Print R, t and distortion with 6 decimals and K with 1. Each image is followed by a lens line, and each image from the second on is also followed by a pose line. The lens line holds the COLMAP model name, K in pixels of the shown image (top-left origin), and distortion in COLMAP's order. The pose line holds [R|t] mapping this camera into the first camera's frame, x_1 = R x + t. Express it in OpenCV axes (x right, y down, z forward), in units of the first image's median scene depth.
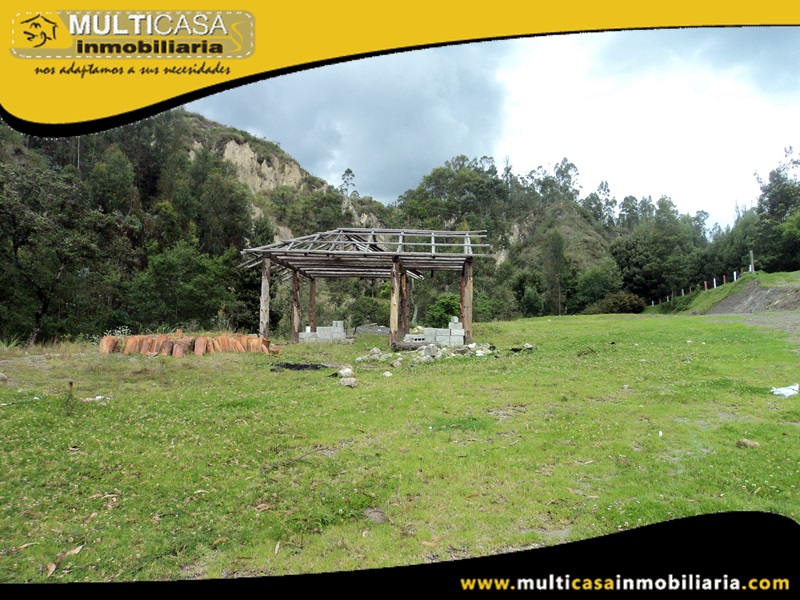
lens RADIAL K [[636.6, 0, 405.8], [0, 636.6, 297.6], [0, 0, 1]] dist [-0.032792, 0.018124]
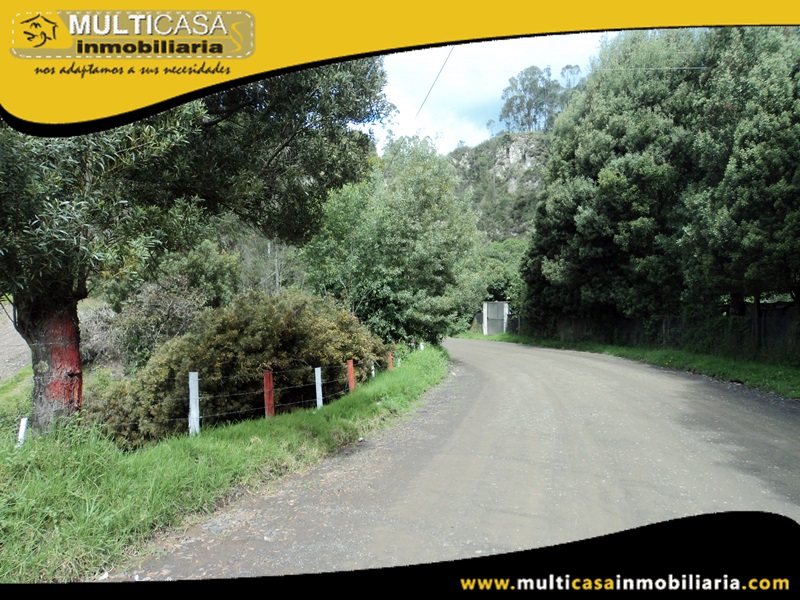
lens RADIAL K [[636.6, 0, 405.8], [0, 636.6, 297.6], [0, 0, 1]] dist [-0.032792, 0.018124]
pose [[0.965608, -0.020254, -0.259214, 0.497962], [0.034339, 0.998162, 0.049927, -0.016917], [0.257727, -0.057112, 0.964529, 0.988796]]
